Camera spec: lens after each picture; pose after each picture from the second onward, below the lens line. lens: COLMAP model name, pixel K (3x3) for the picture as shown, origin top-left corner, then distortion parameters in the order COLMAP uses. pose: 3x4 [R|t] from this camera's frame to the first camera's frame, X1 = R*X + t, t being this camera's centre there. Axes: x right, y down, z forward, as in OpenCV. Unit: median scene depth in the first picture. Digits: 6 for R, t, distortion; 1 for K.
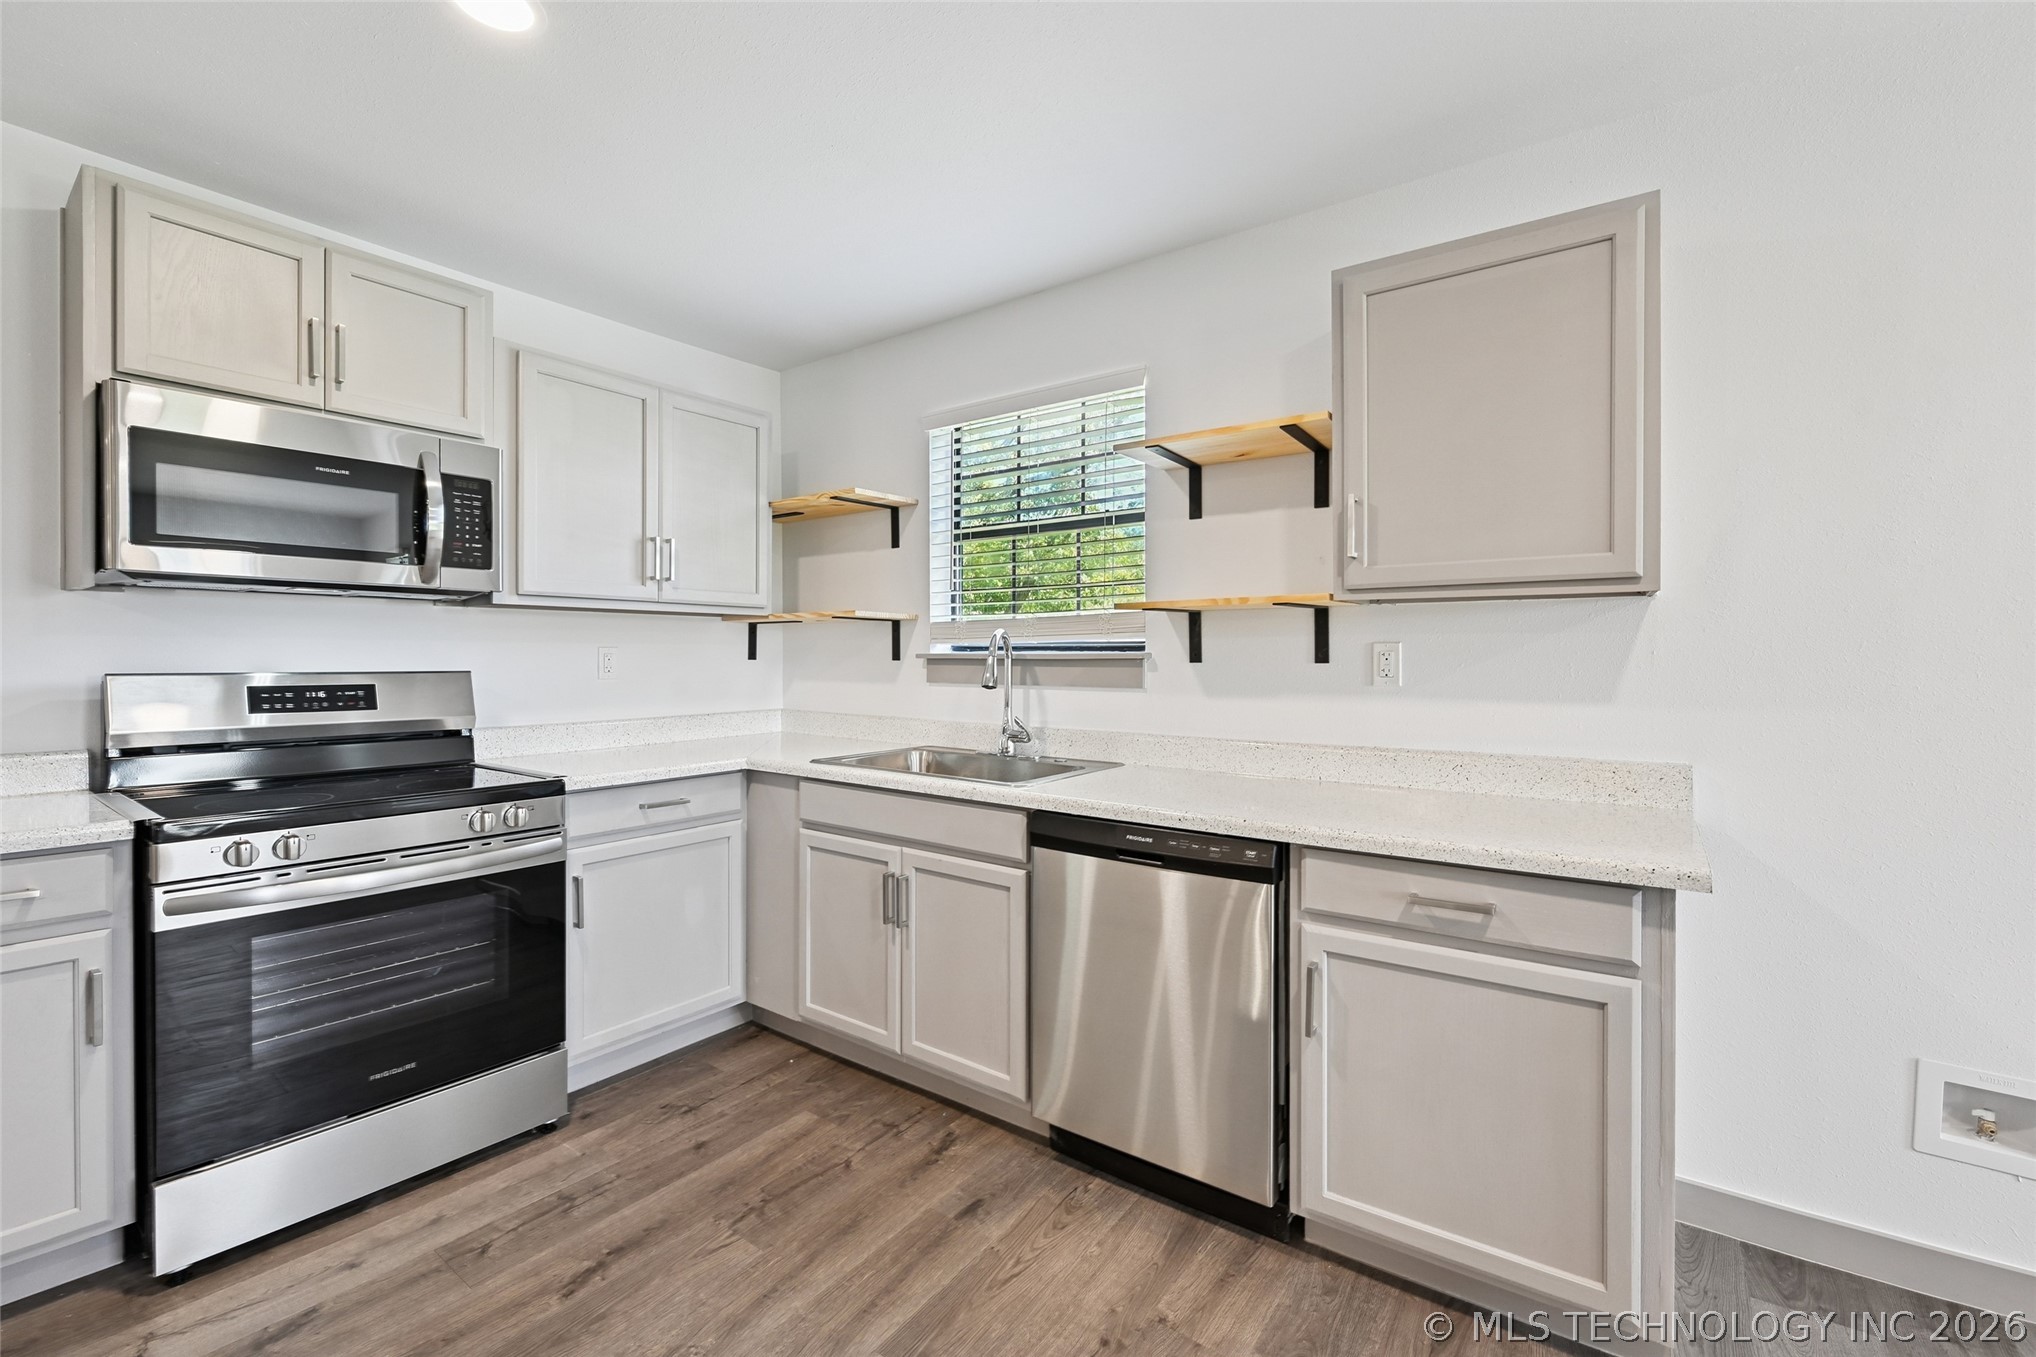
lens RADIAL K [[843.1, 0, 1037.2], [0, 843.1, 660.5], [0, 0, 1]] dist [-0.007830, -0.006135]
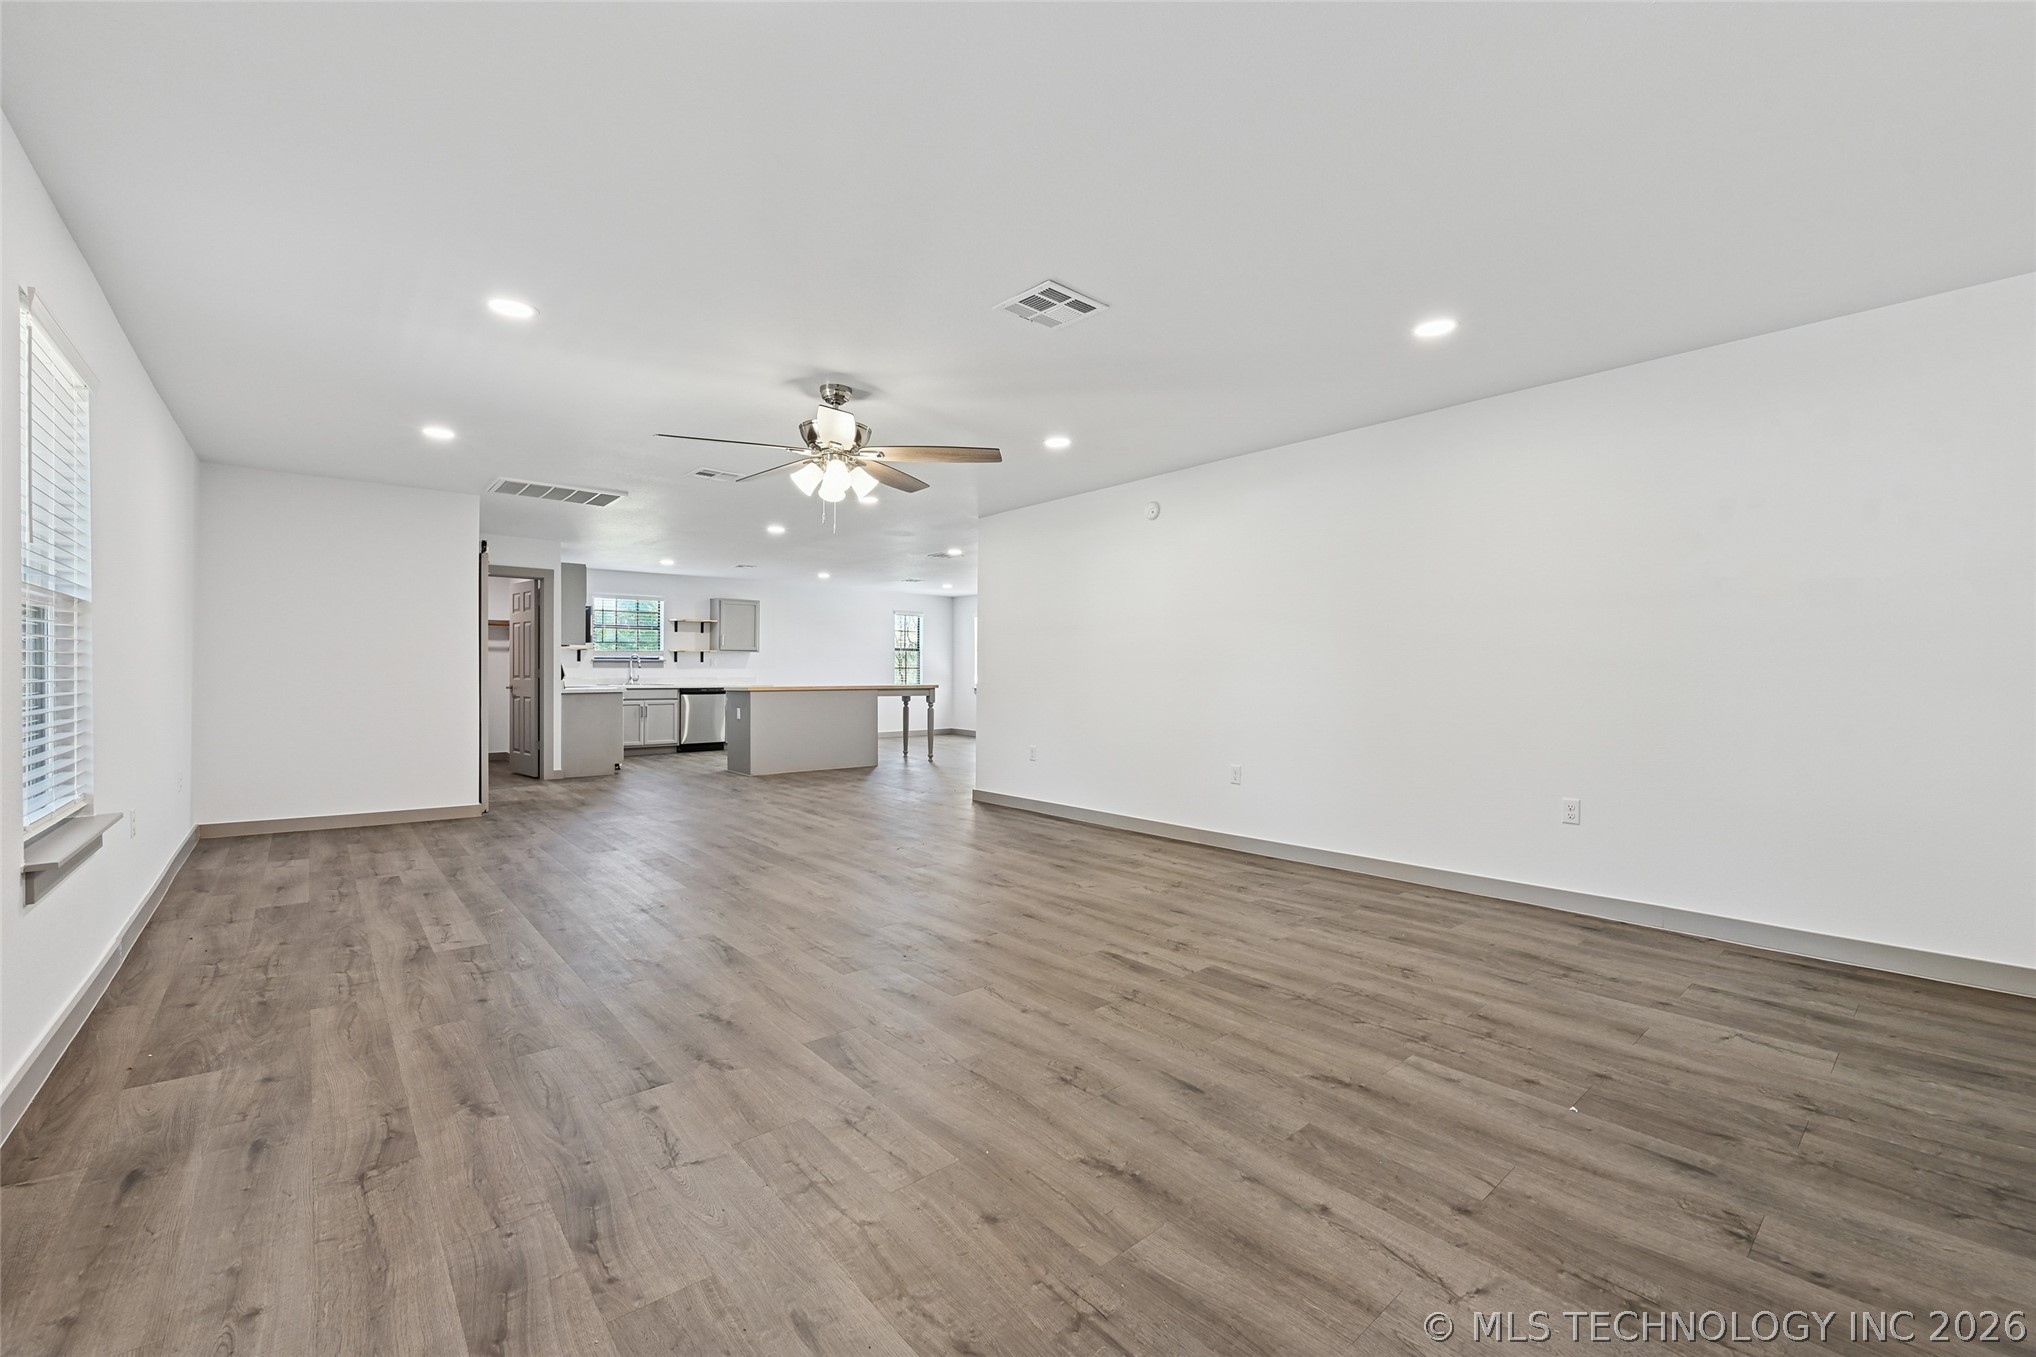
lens RADIAL K [[831.5, 0, 1025.4], [0, 831.5, 666.4], [0, 0, 1]] dist [-0.030046, -0.000501]
pose [[0.237553, 0.004429, 0.971365, -4.100923], [-0.001376, 0.999990, -0.004223, 0.045342], [-0.971374, -0.000334, 0.237556, -2.145941]]
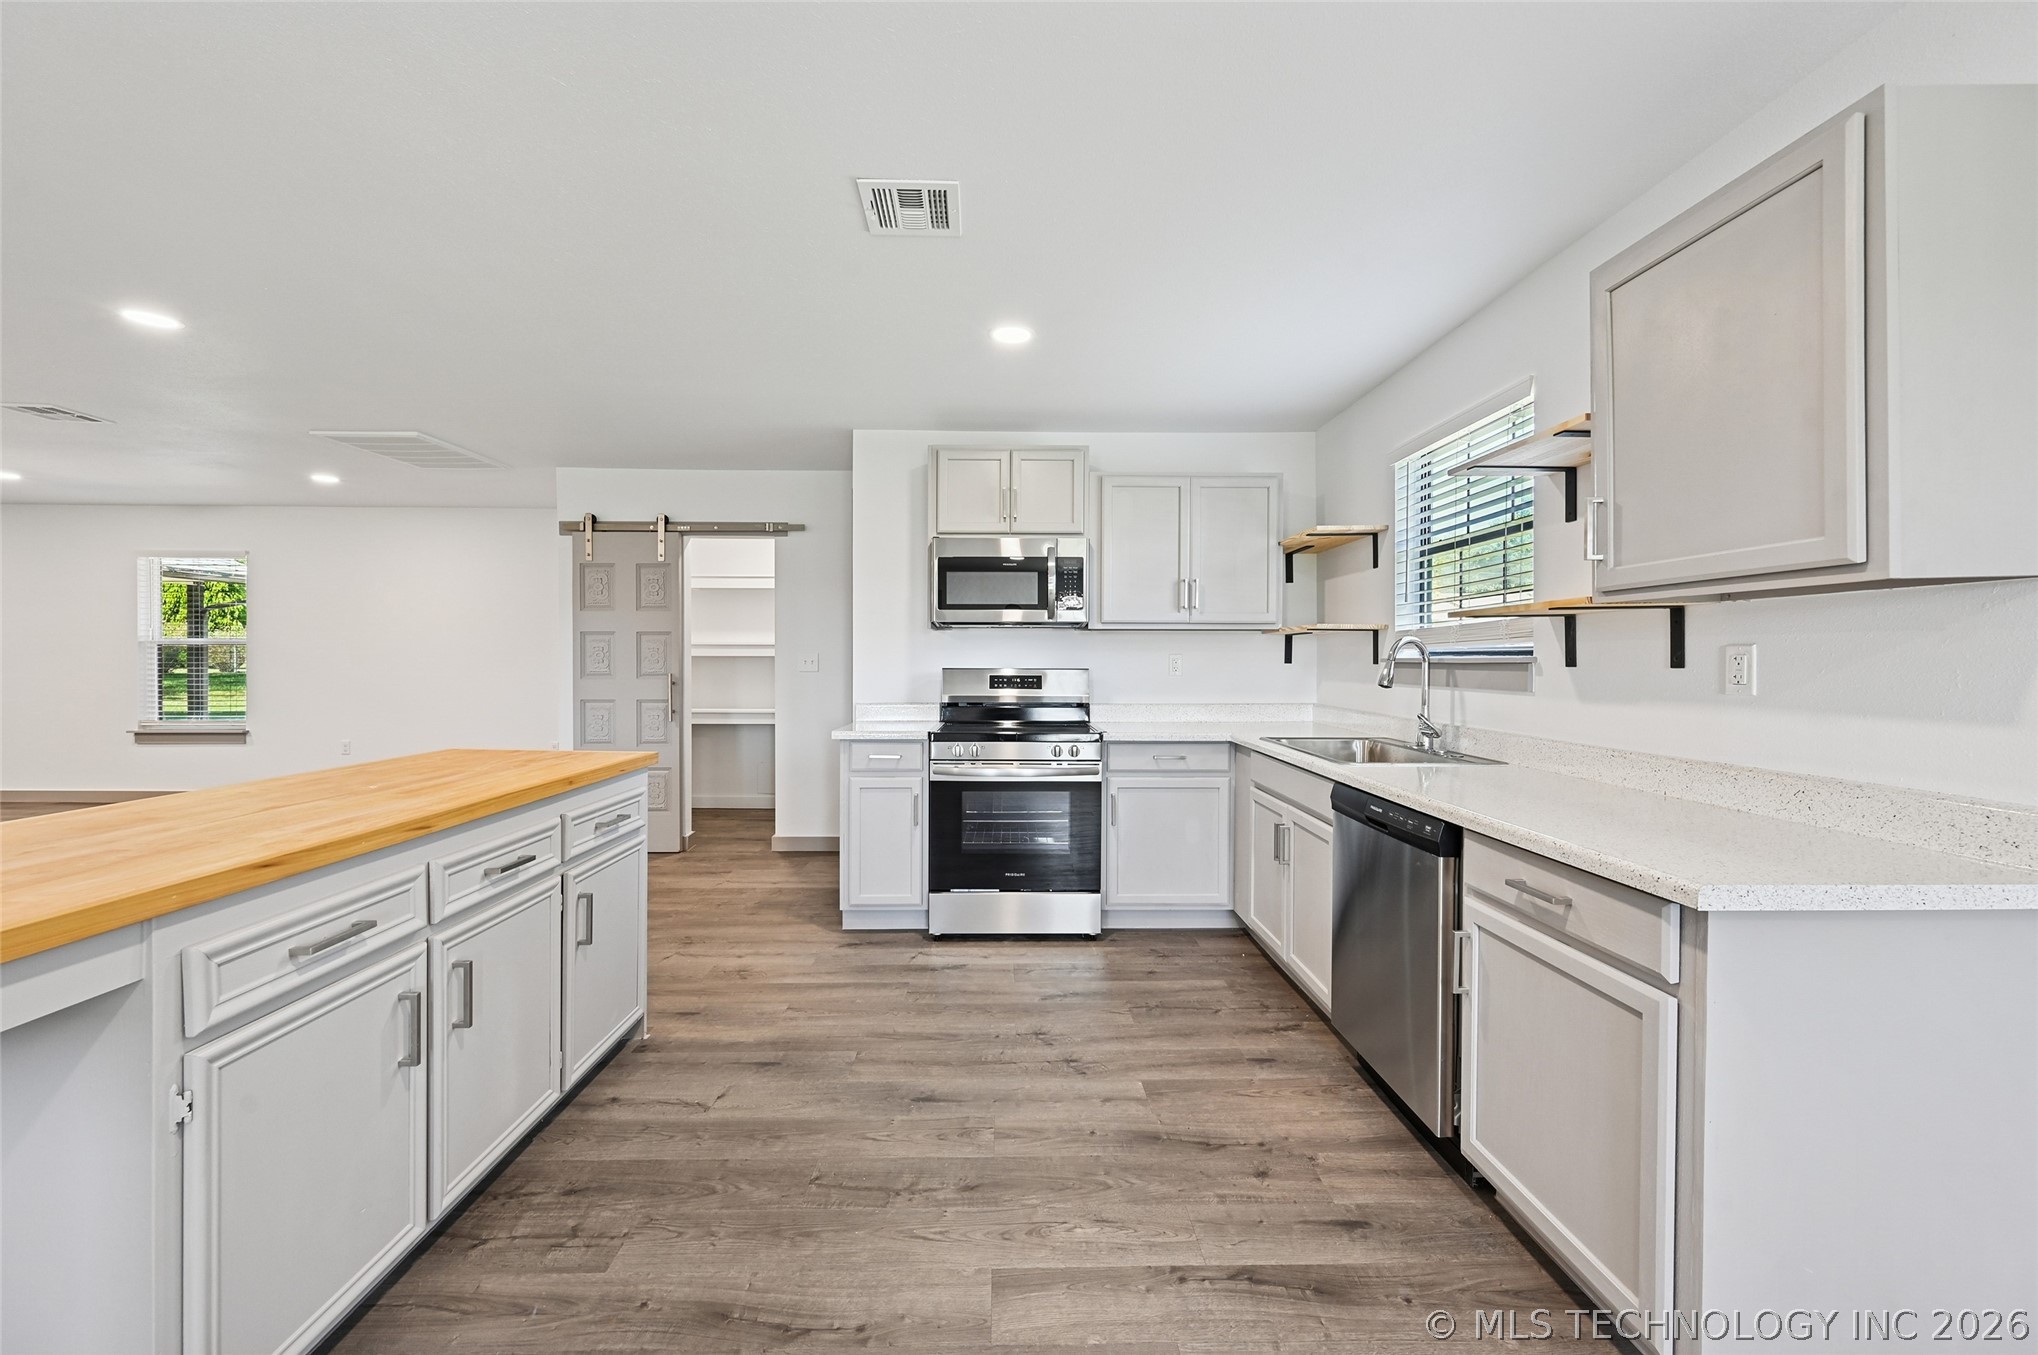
lens RADIAL K [[813.1, 0, 1007.0], [0, 813.1, 672.0], [0, 0, 1]] dist [0.000673, 0.000004]
pose [[0.587150, 0.012664, -0.809379, 0.597556], [-0.005953, 0.999918, 0.011327, 0.001197], [0.809457, -0.001833, 0.587177, -0.100198]]
